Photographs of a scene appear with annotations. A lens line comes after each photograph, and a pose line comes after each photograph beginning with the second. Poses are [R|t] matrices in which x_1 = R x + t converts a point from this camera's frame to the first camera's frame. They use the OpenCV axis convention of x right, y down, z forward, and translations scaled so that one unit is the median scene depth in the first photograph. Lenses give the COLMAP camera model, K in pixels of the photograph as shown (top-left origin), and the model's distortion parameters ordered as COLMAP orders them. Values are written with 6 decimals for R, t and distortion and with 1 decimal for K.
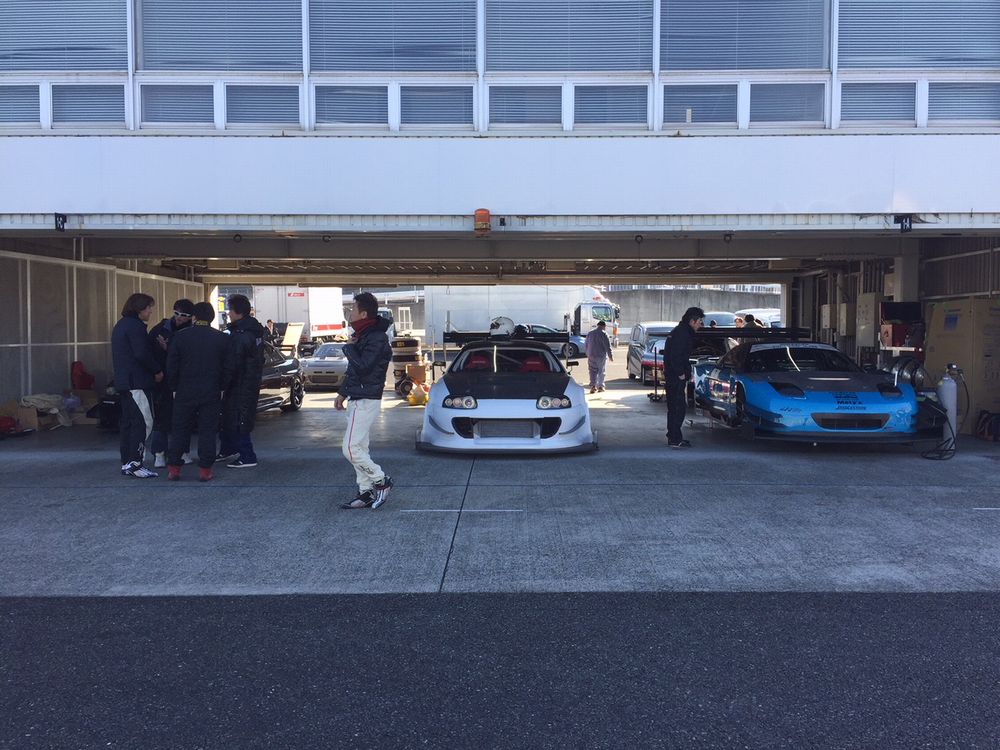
lens RADIAL K [[856.2, 0, 500.2], [0, 856.2, 374.6], [0, 0, 1]] dist [-0.014319, -0.008591]
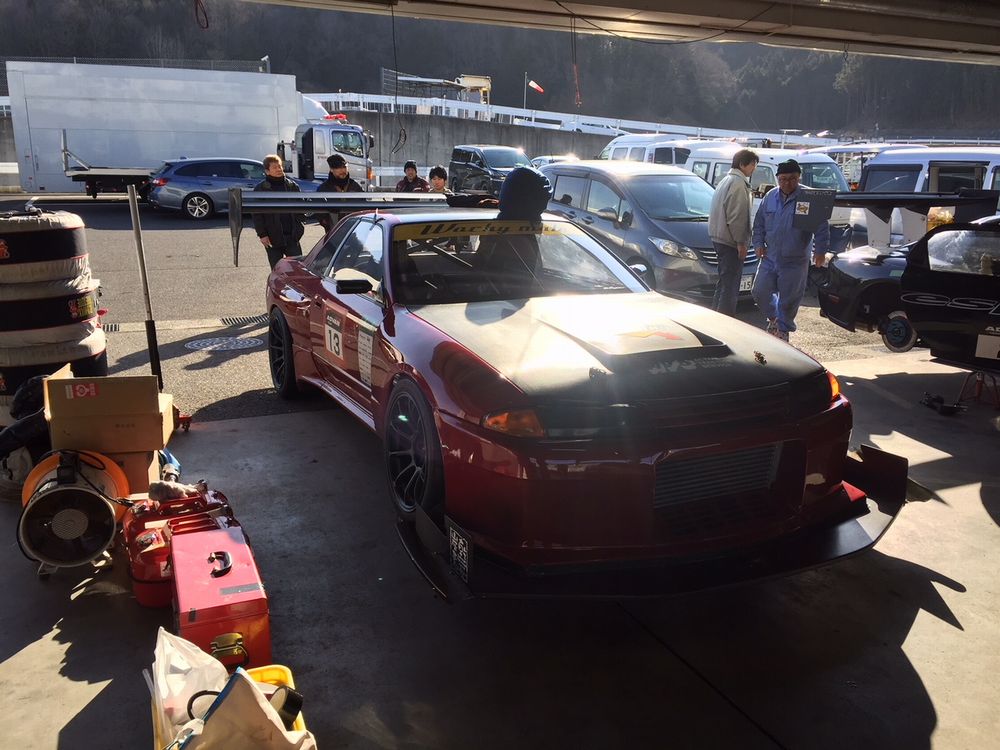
lens RADIAL K [[856.2, 0, 498.8], [0, 856.2, 376.0], [0, 0, 1]] dist [-0.014319, -0.008591]
pose [[0.908760, -0.079576, 0.409662, -0.044668], [0.002131, 0.982524, 0.186125, -0.020837], [-0.417314, -0.168270, 0.893048, 0.378912]]
